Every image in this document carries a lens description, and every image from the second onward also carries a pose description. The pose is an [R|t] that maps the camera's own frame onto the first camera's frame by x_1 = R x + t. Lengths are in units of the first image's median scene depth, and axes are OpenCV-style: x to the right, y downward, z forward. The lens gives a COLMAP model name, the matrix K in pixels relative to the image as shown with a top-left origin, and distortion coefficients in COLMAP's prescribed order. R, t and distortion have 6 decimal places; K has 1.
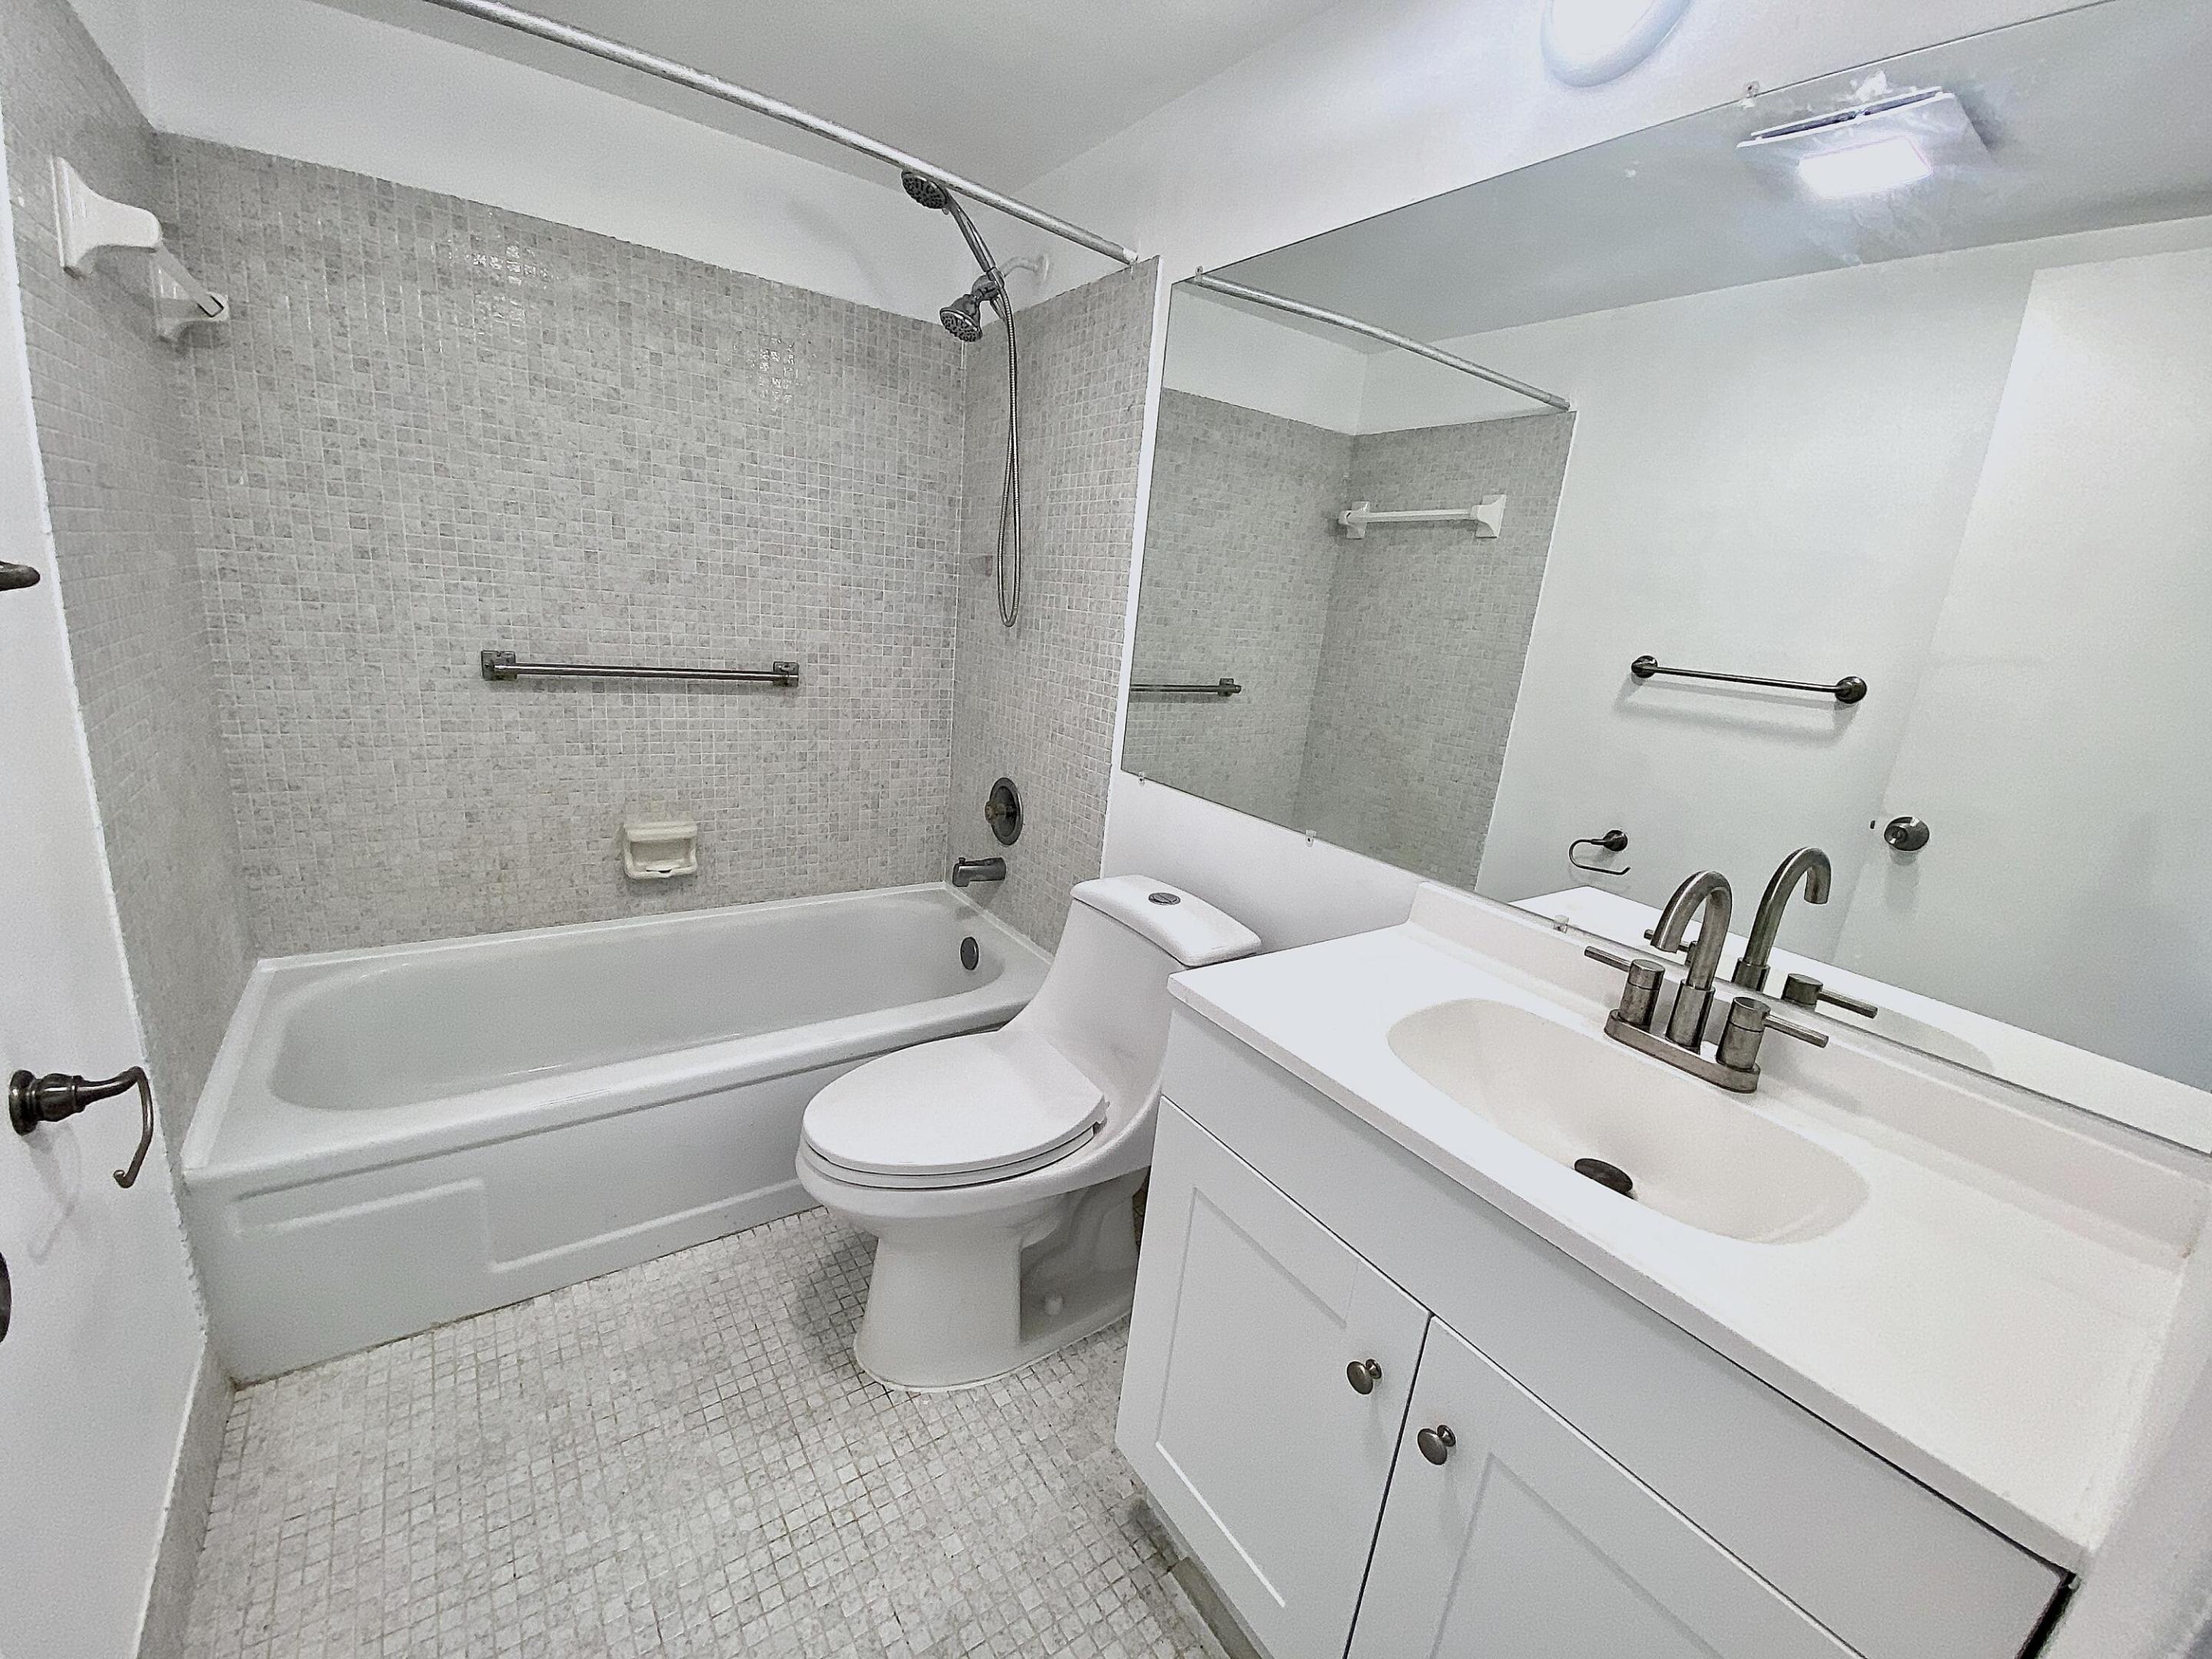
lens RADIAL K [[901.8, 0, 1106.0], [0, 901.8, 829.5], [0, 0, 1]] dist [0.017563, -0.018423]
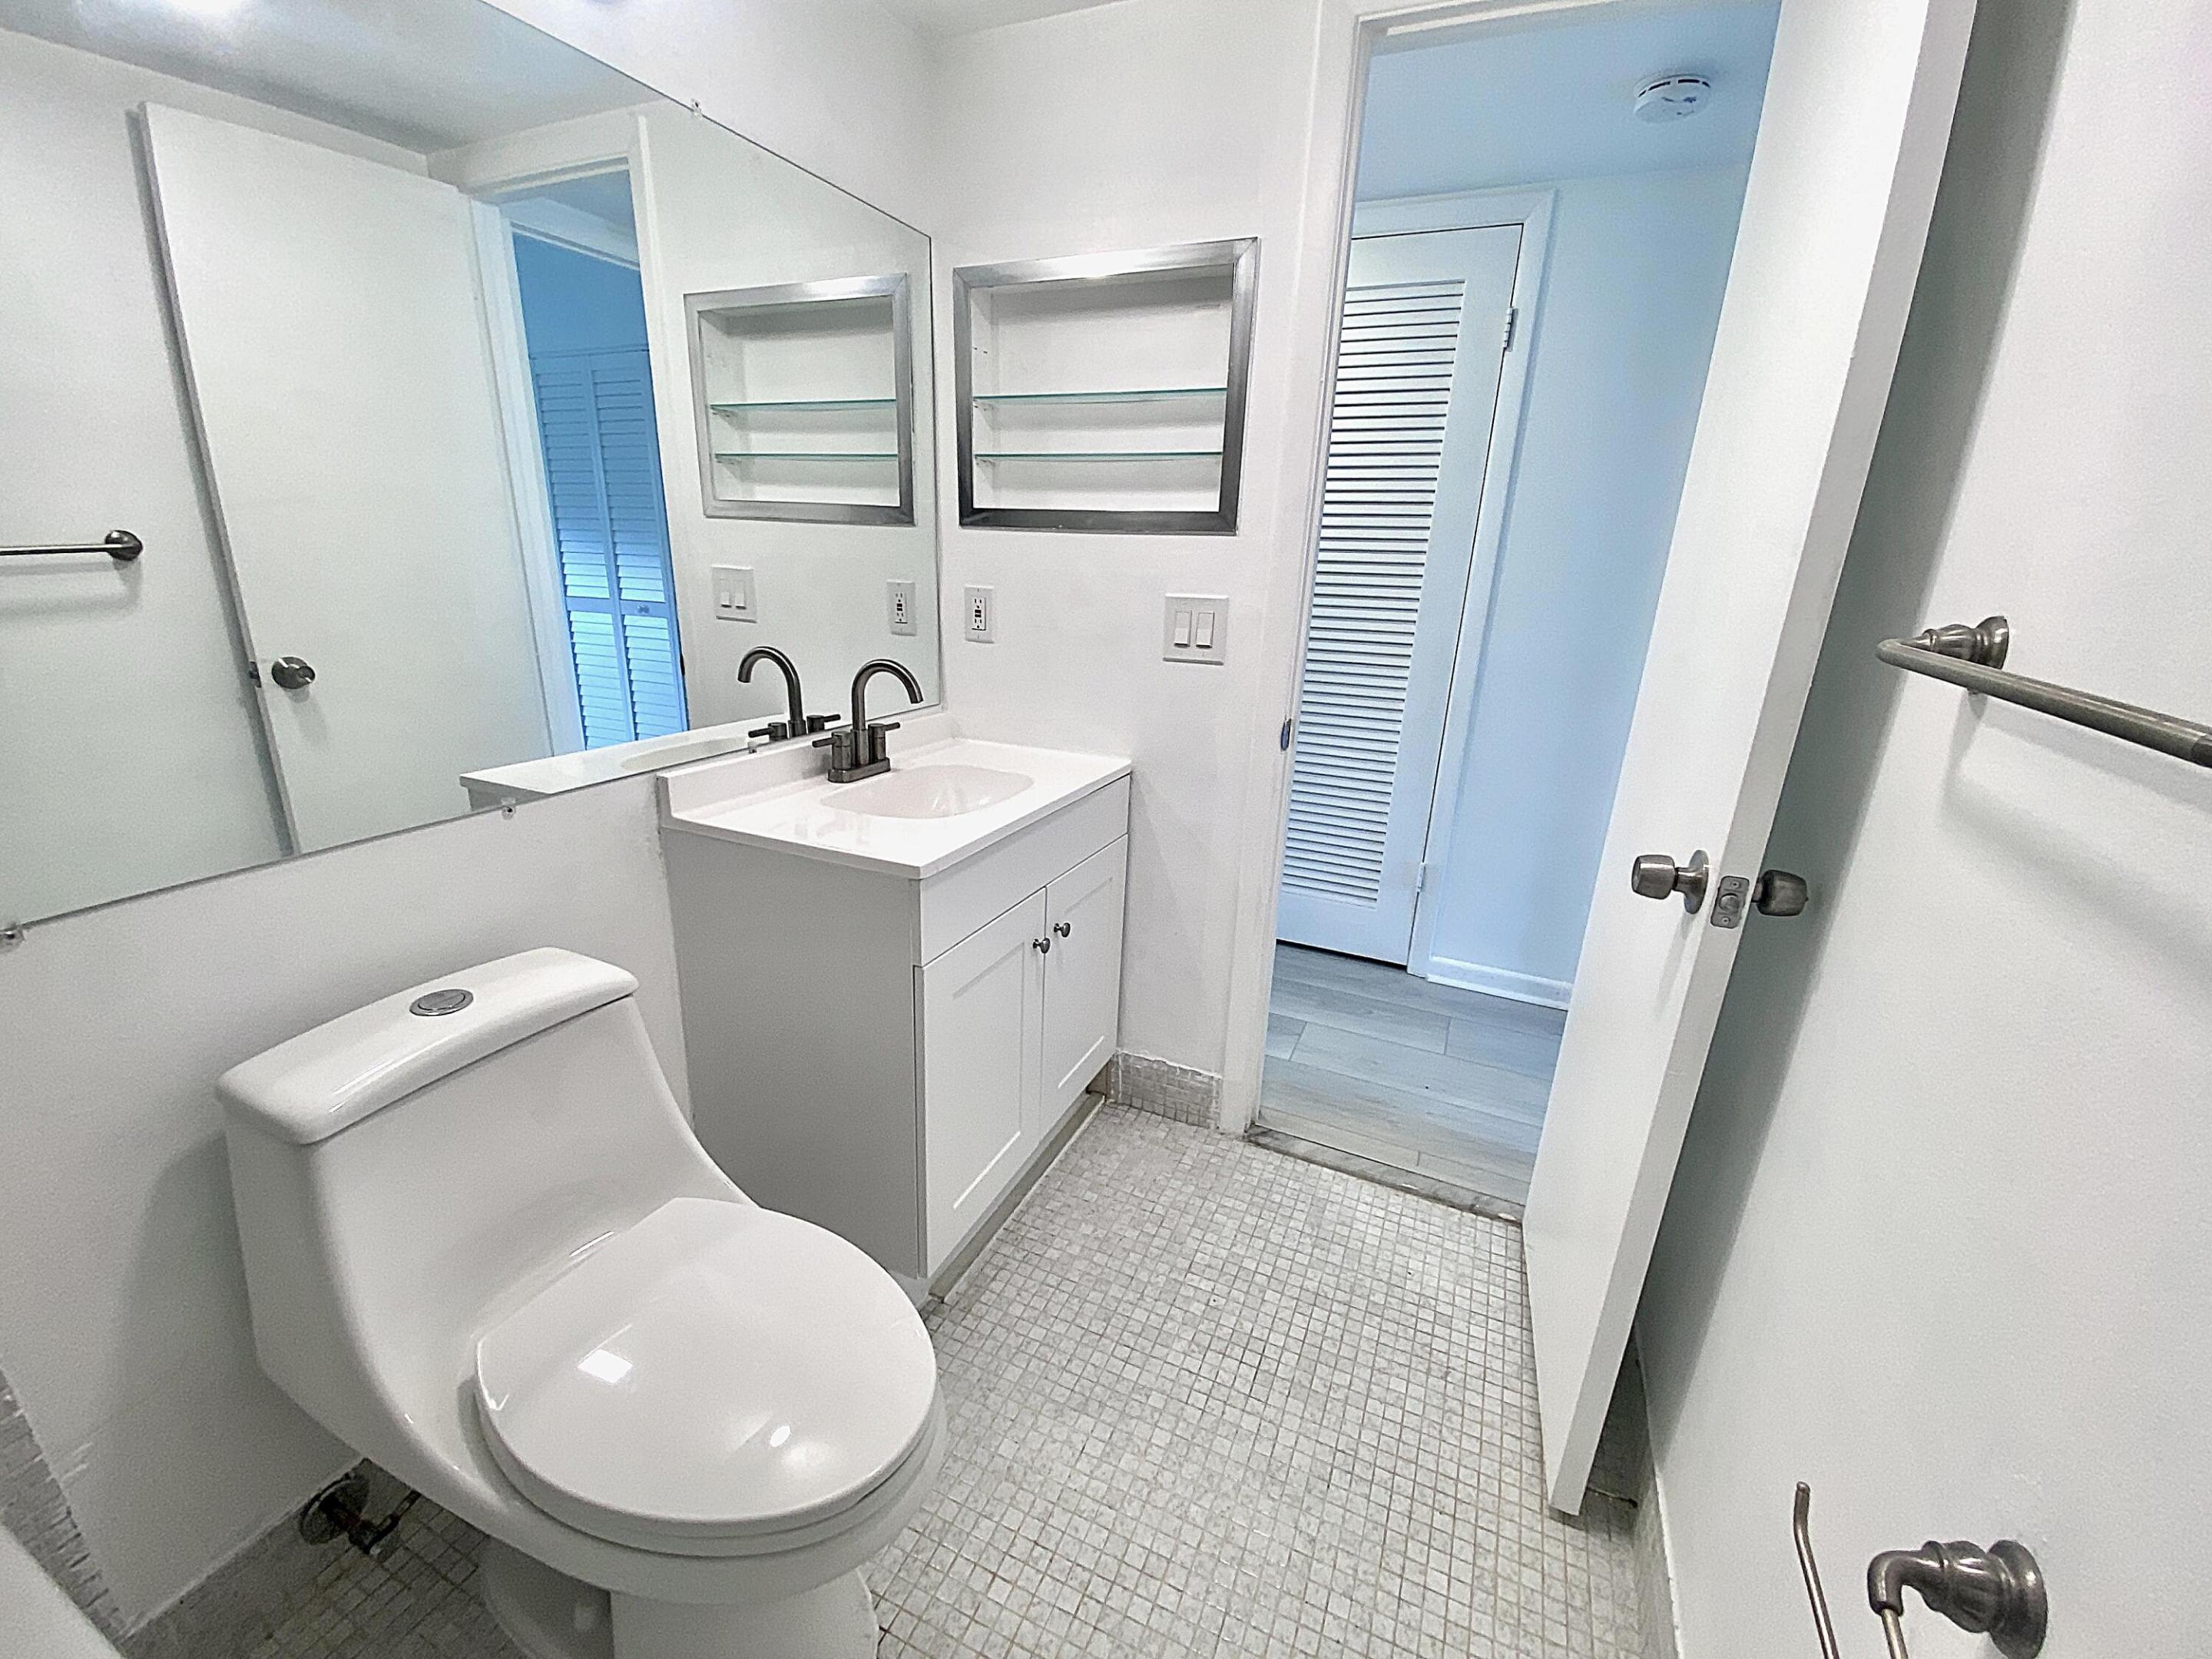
lens RADIAL K [[881.5, 0, 1092.4], [0, 881.5, 822.8], [0, 0, 1]] dist [0.012775, -0.020251]
pose [[-0.493617, -0.364501, 0.789608, -0.652336], [0.144653, 0.860872, 0.487827, -0.292387], [-0.857565, 0.355018, -0.372215, 0.873297]]
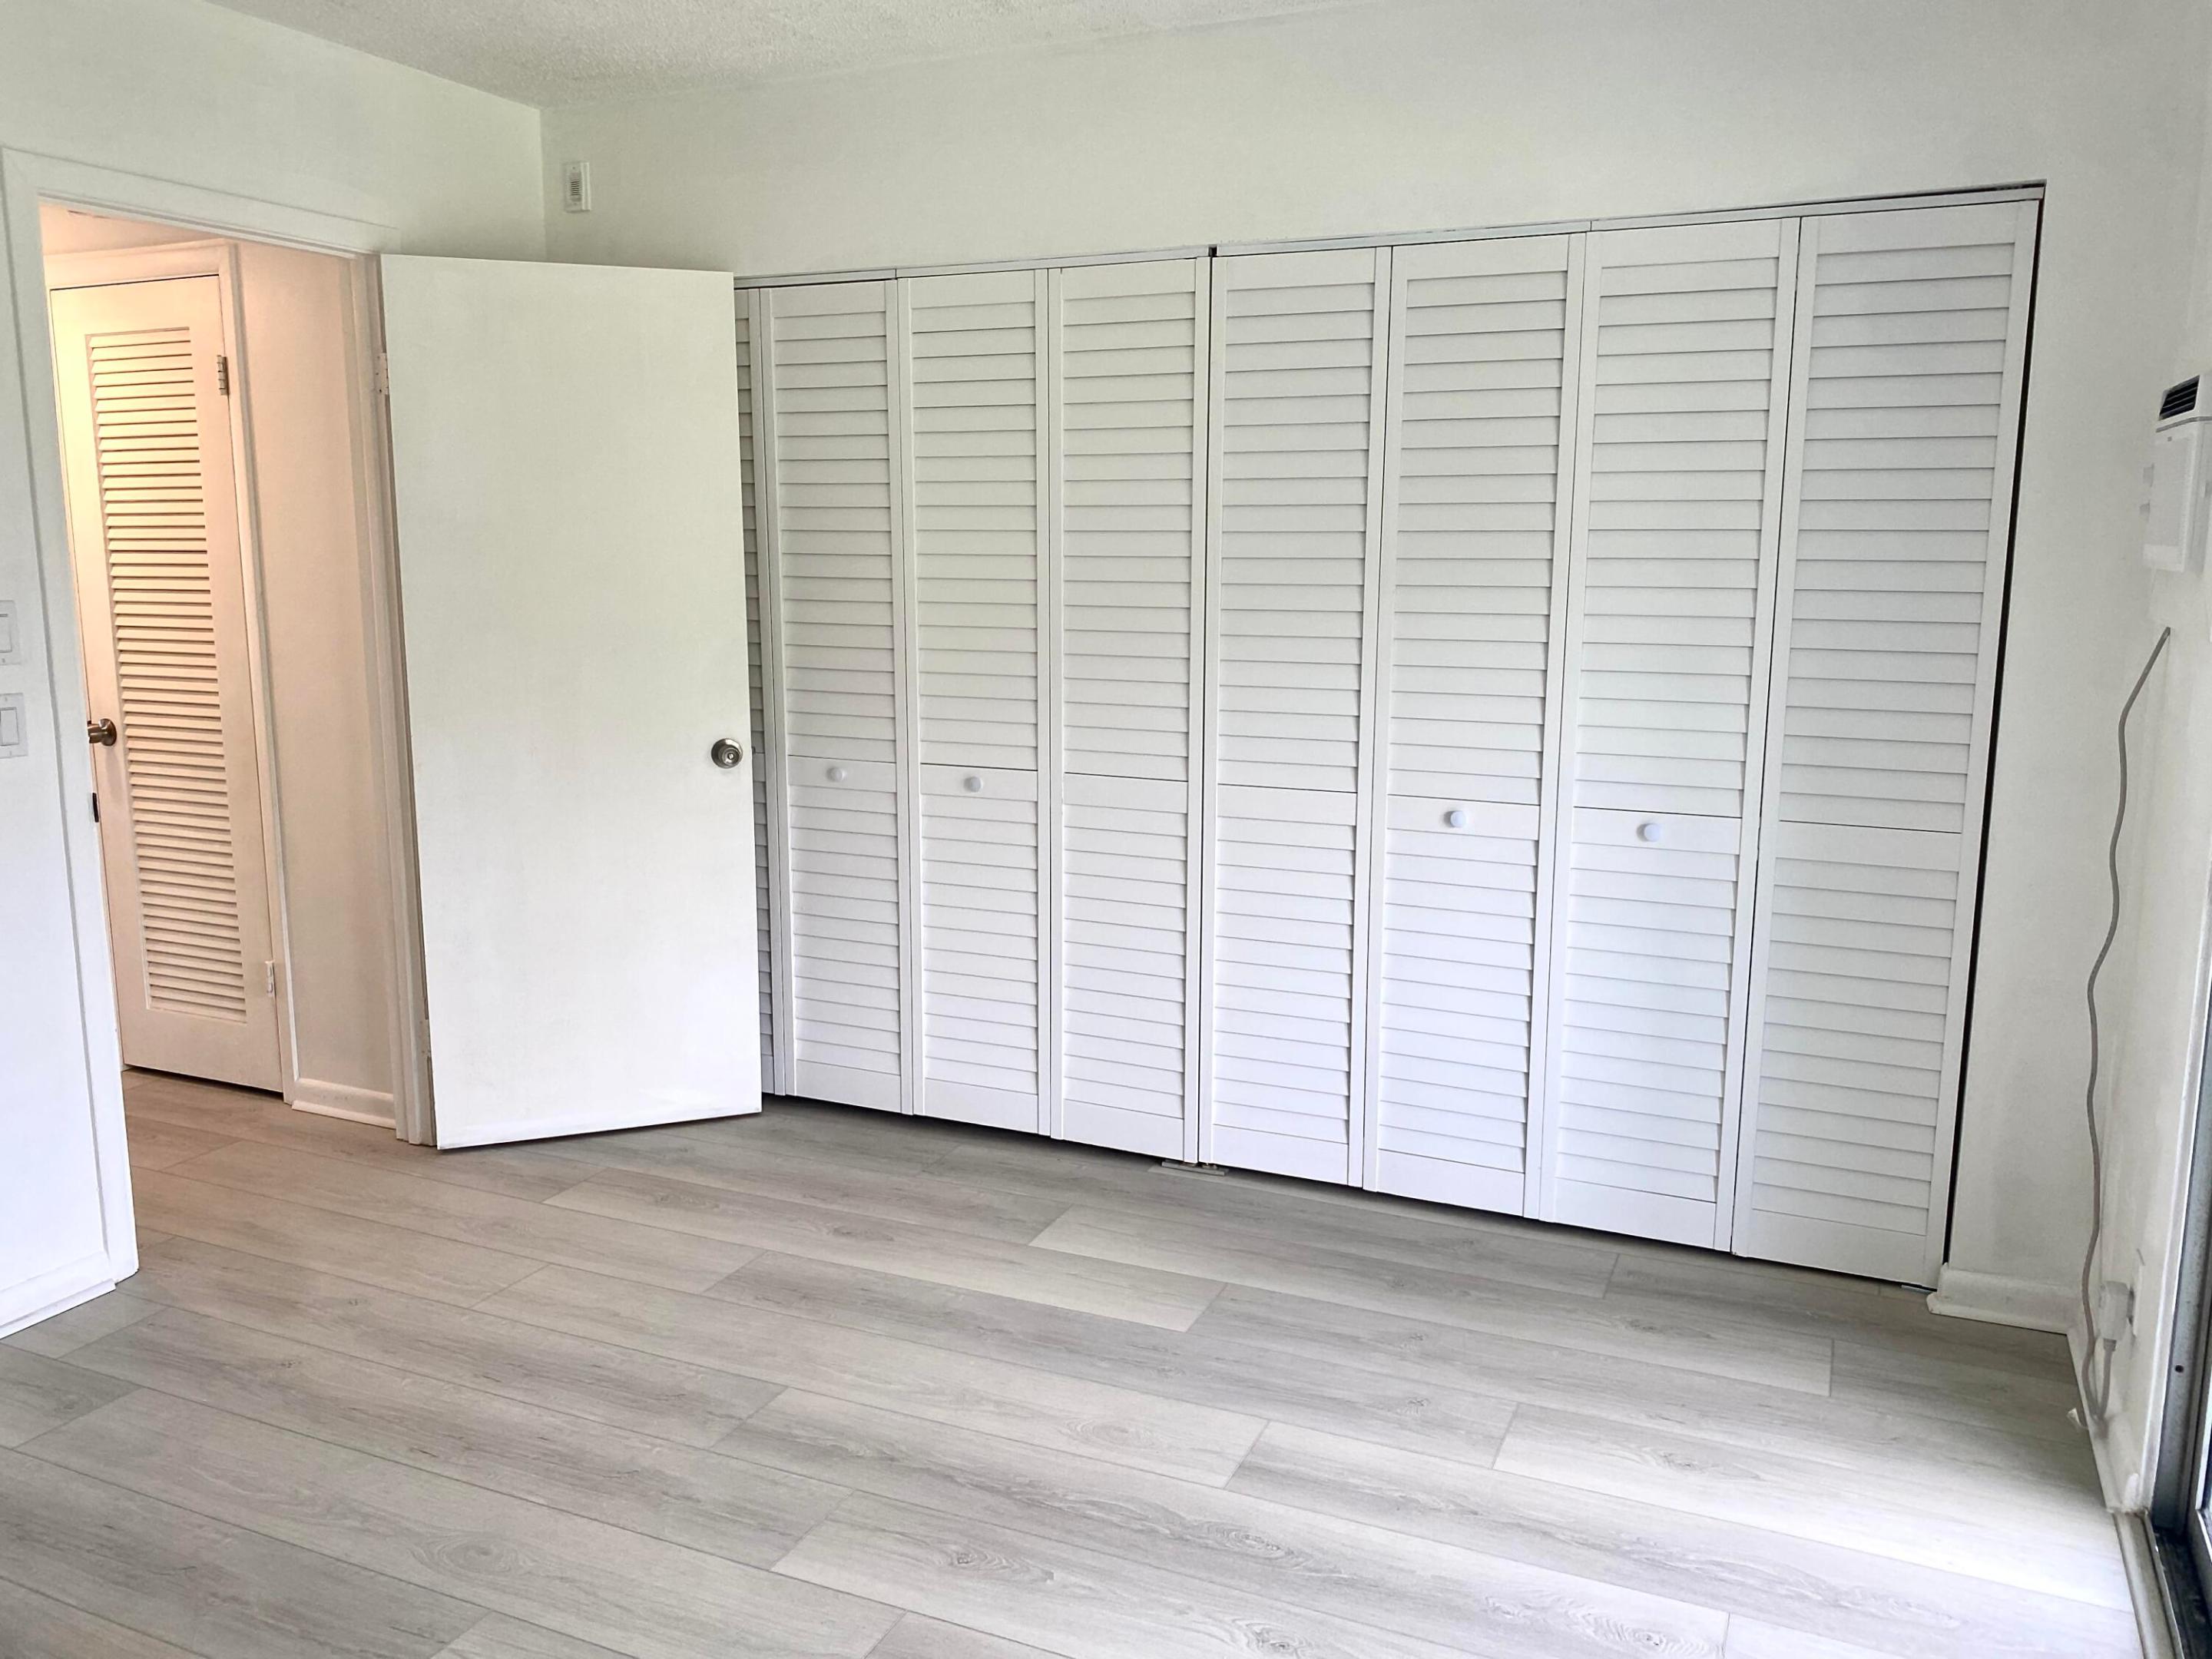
lens RADIAL K [[1678.9, 0, 1099.9], [0, 1678.9, 789.5], [0, 0, 1]] dist [-0.005230, -0.001294]
pose [[-0.503771, -0.235076, 0.831236, -2.937910], [0.175629, 0.914290, 0.365004, -0.307364], [-0.845795, 0.329867, -0.419307, -0.667516]]
